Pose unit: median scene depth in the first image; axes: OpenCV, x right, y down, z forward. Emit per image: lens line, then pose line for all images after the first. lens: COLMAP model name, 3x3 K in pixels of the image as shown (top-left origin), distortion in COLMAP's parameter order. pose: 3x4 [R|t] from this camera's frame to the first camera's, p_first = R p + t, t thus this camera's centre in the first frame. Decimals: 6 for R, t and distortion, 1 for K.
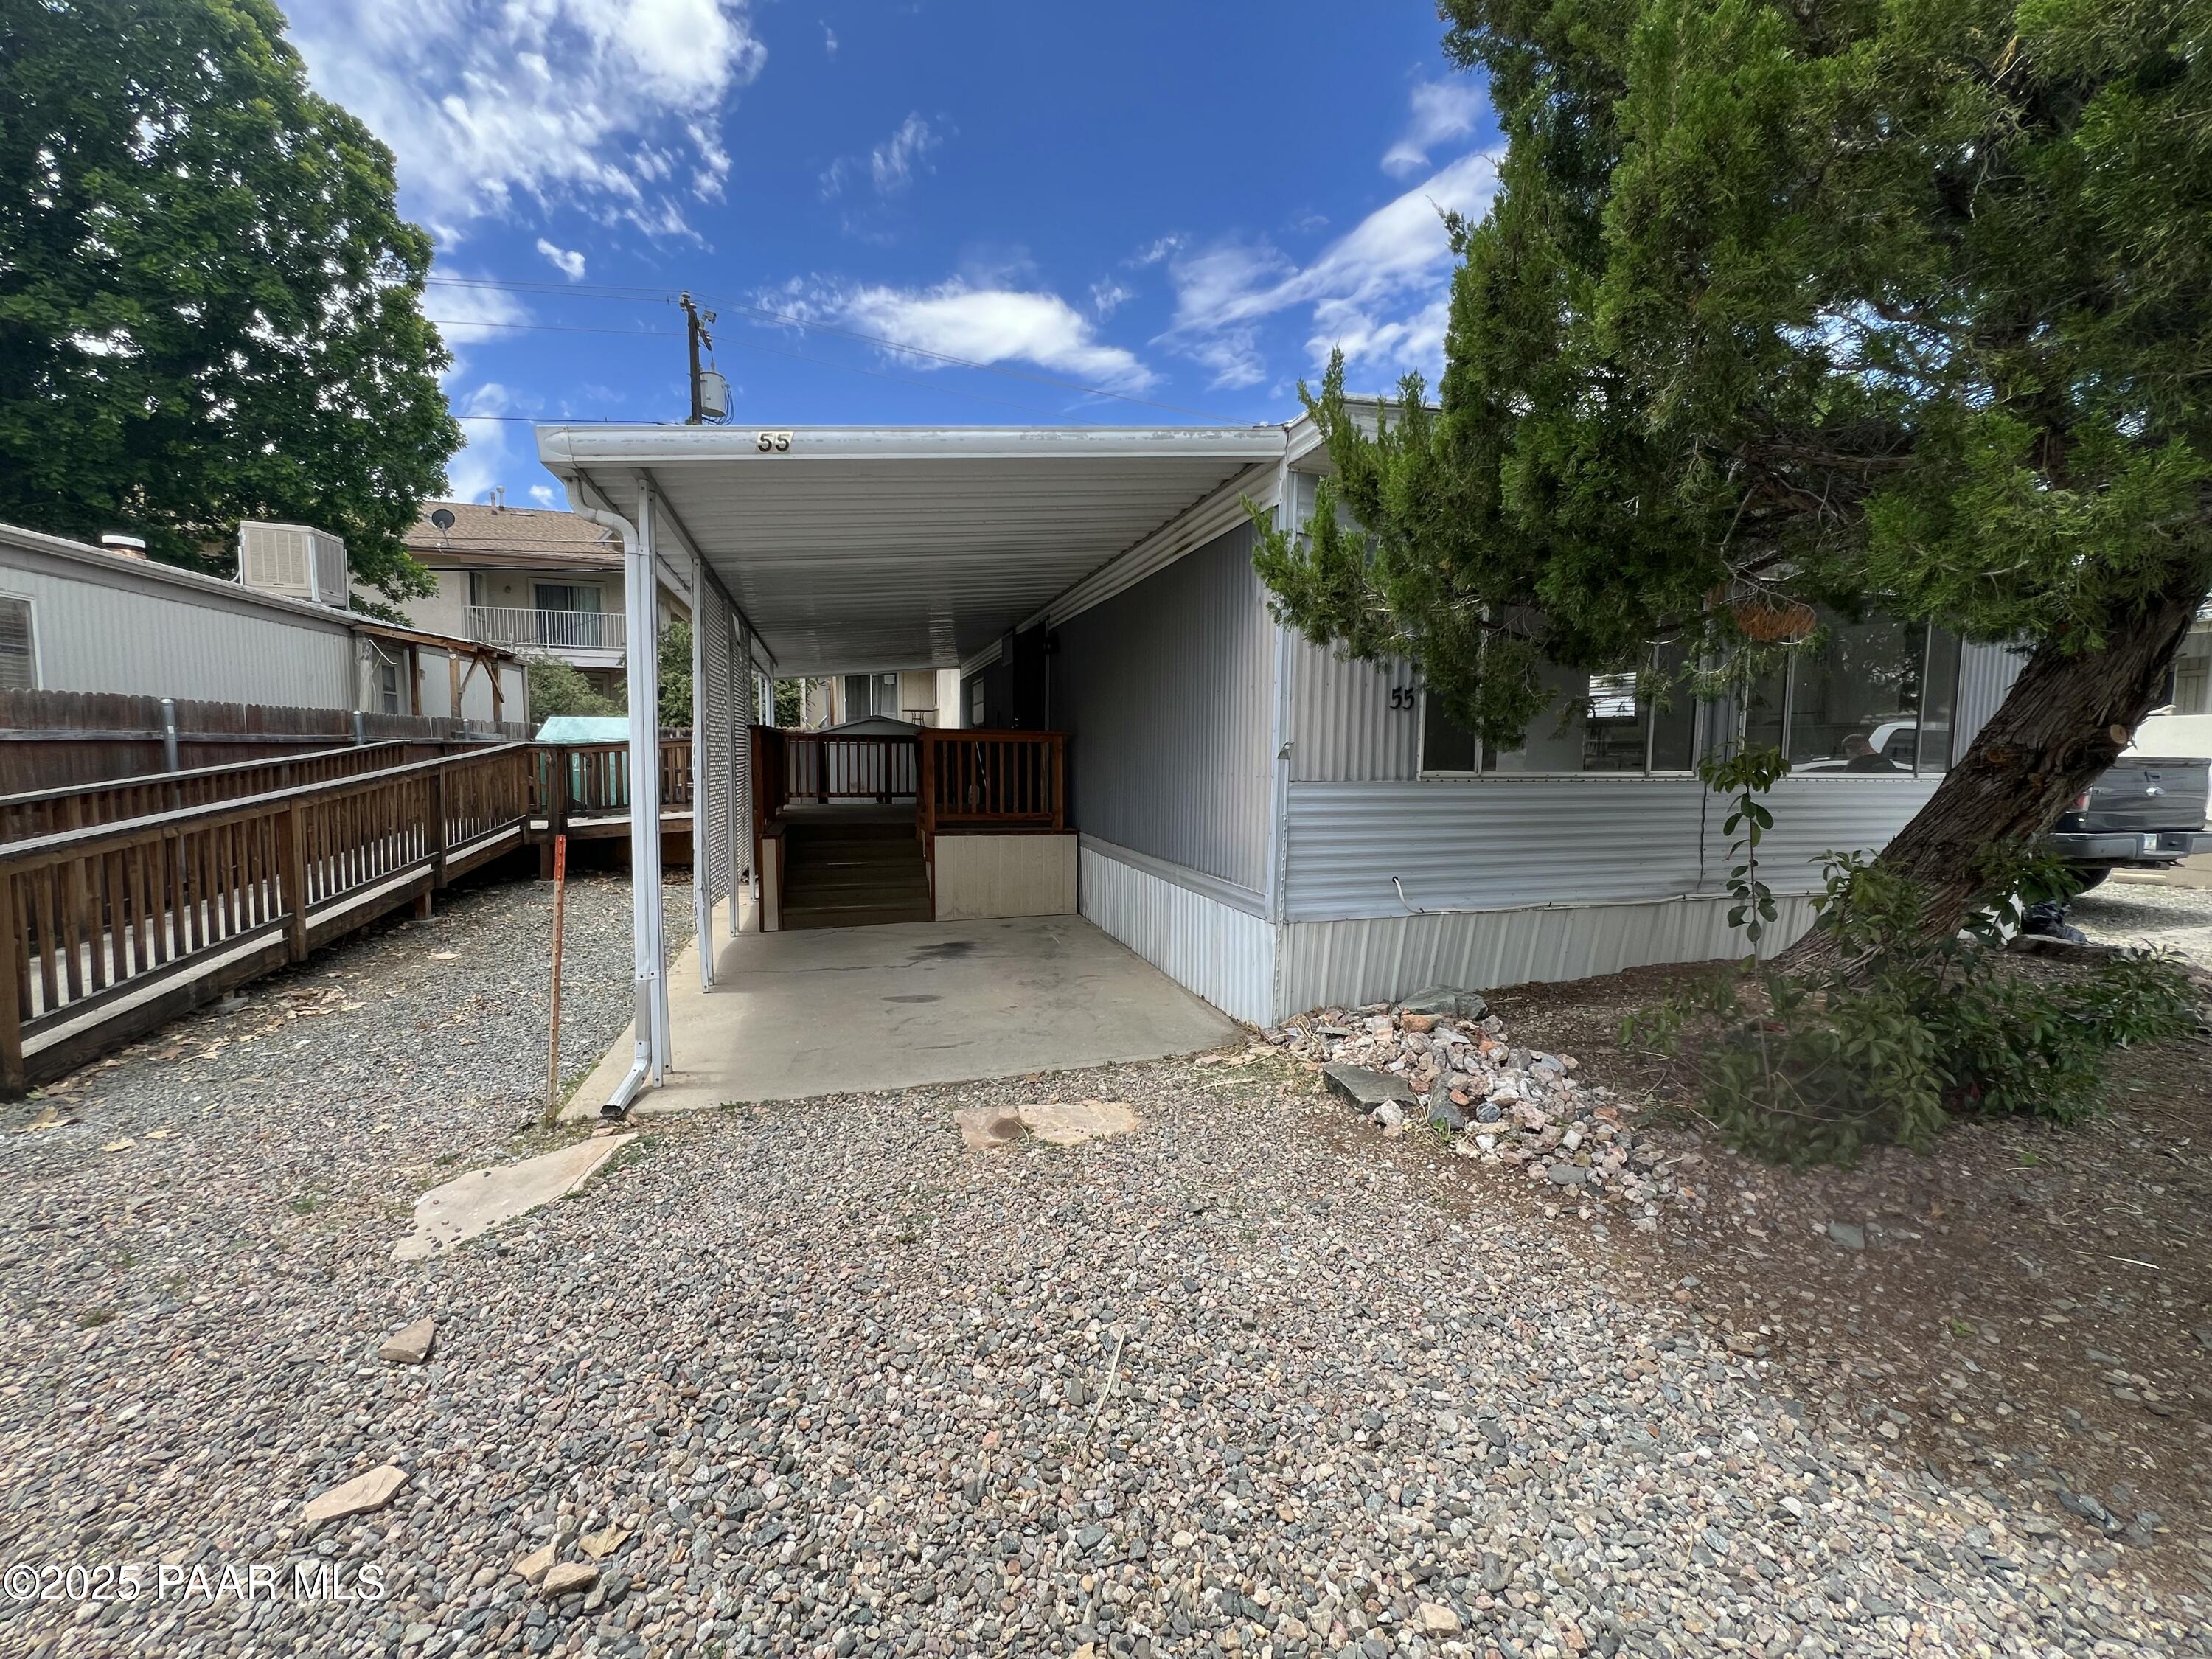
lens RADIAL K [[891.8, 0, 1088.8], [0, 891.8, 827.9], [0, 0, 1]] dist [0.000936, 0.000504]
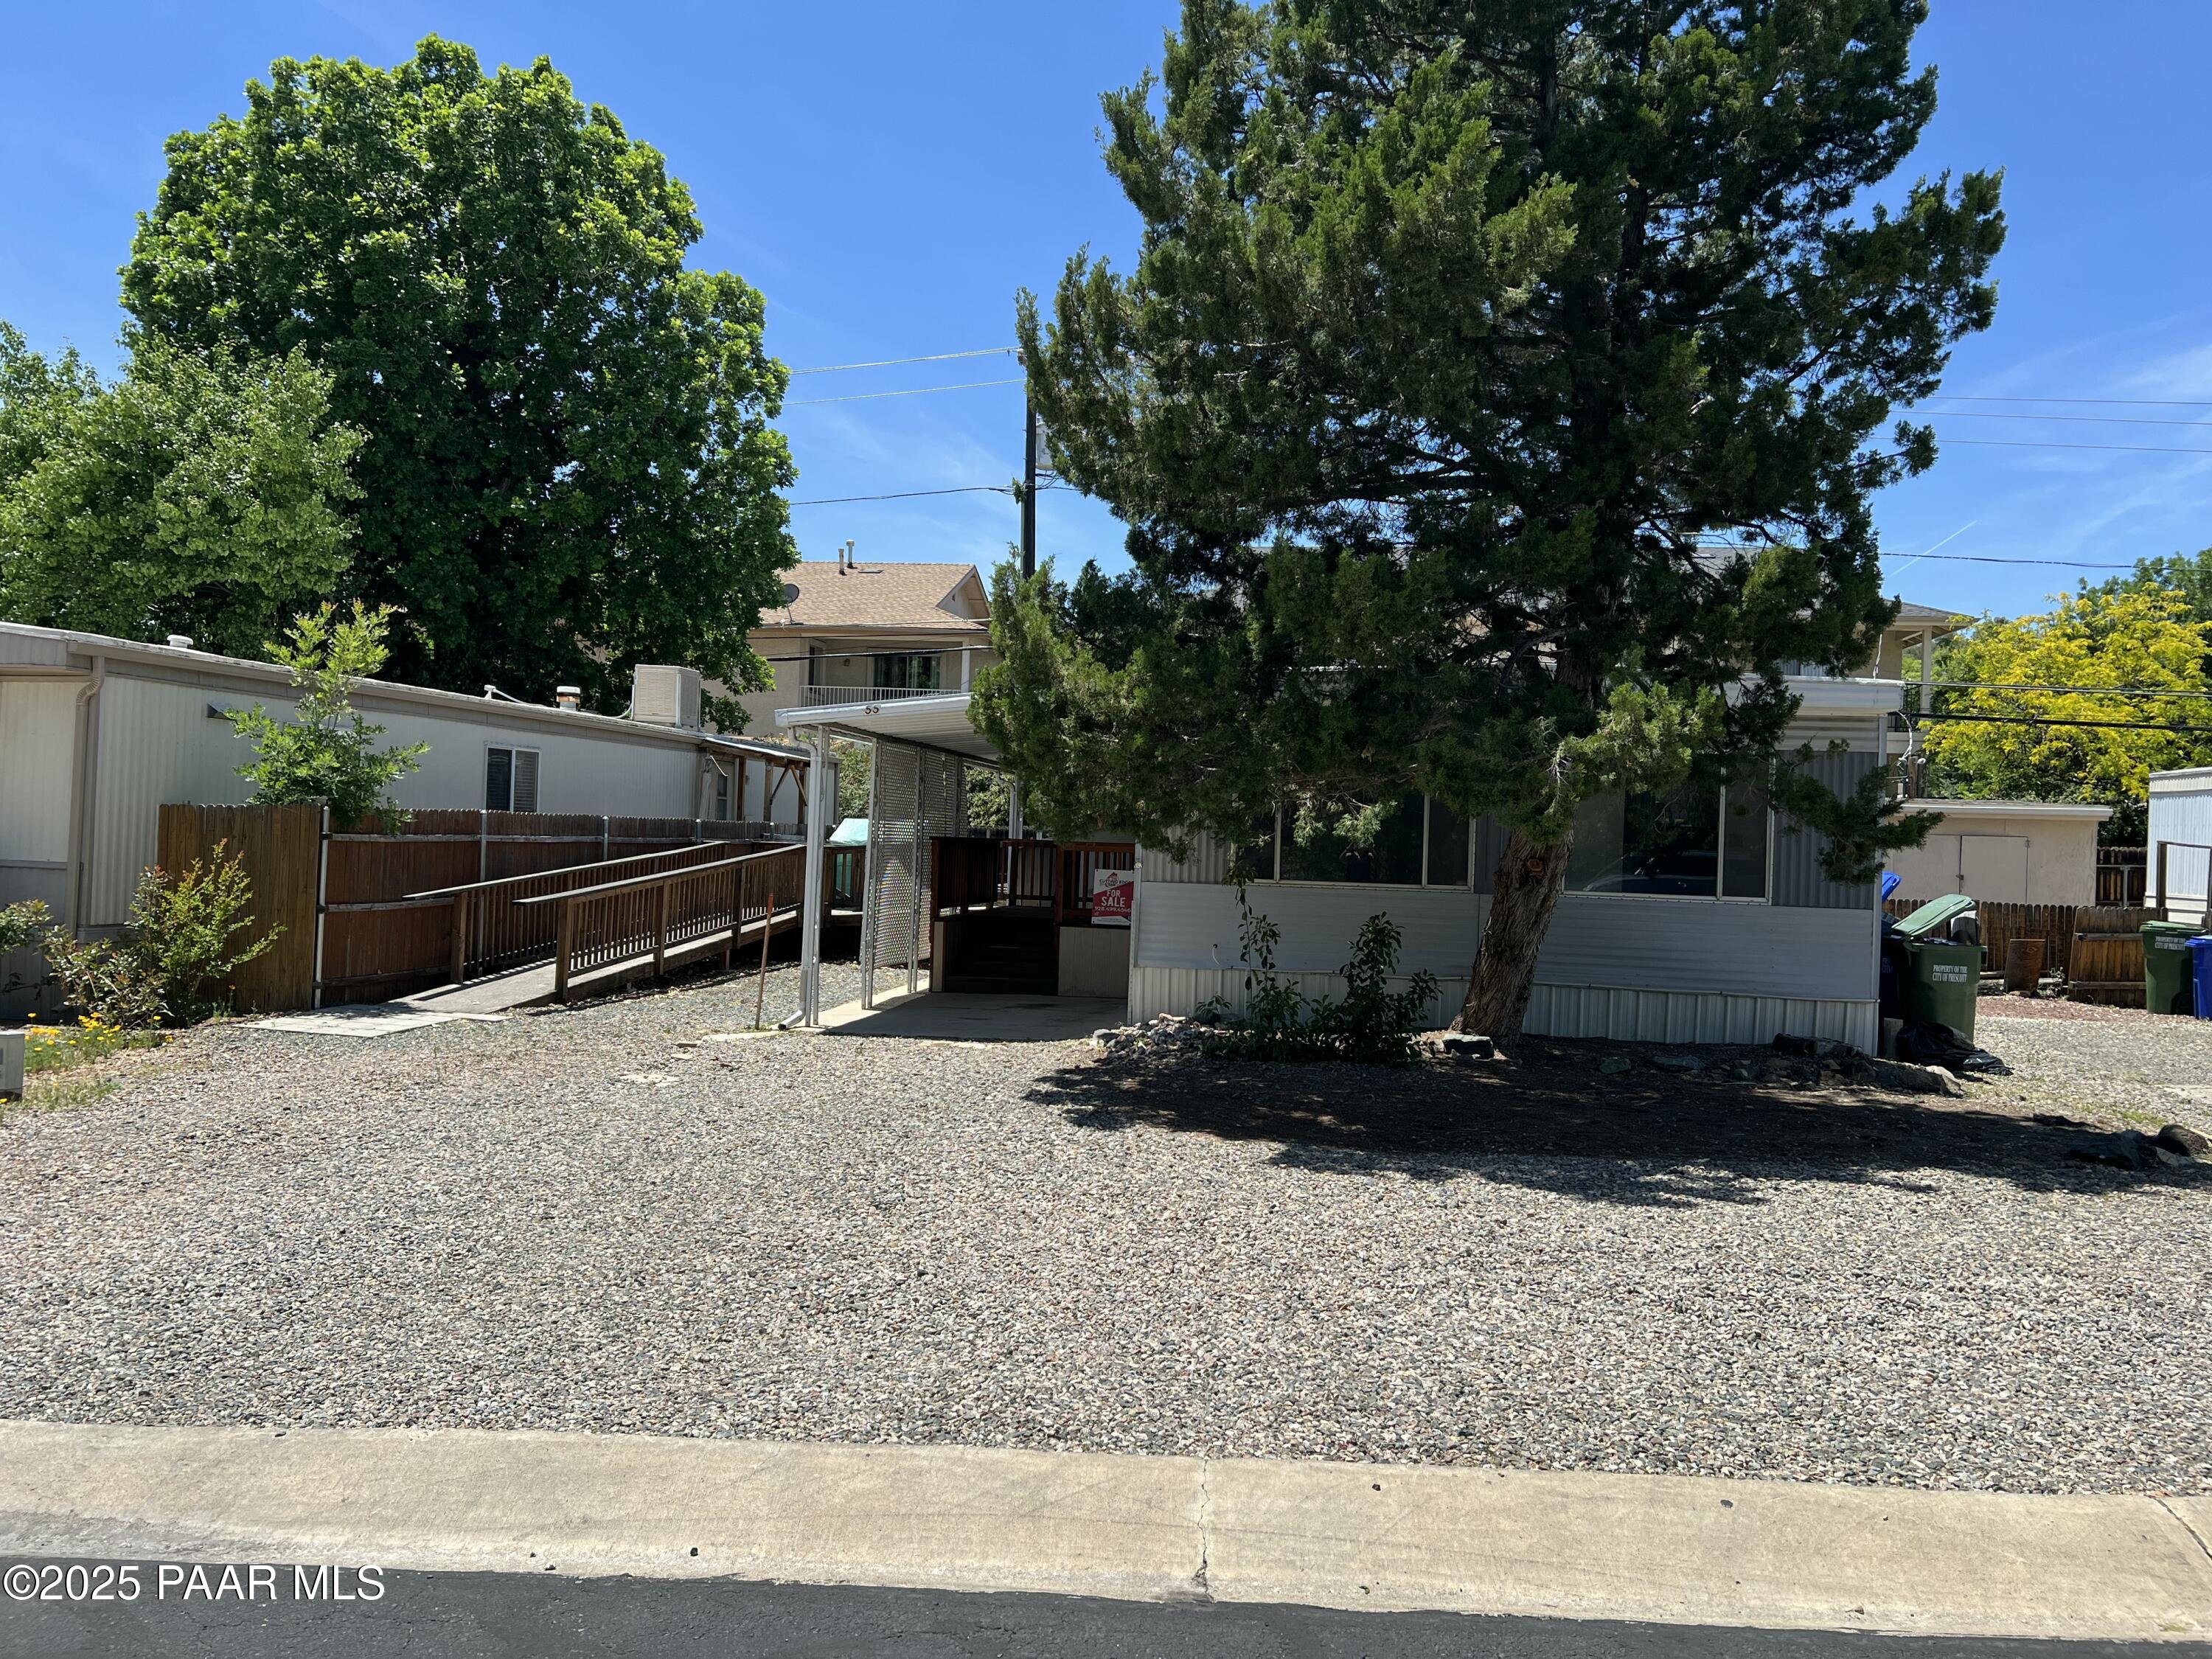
lens RADIAL K [[1653.4, 0, 1112.2], [0, 1653.4, 828.2], [0, 0, 1]] dist [0.065428, -0.072165]
pose [[0.906446, 0.013586, -0.422103, 1.167660], [-0.056704, 0.994347, -0.089765, 0.102618], [0.418498, 0.105302, 0.902093, -1.448452]]
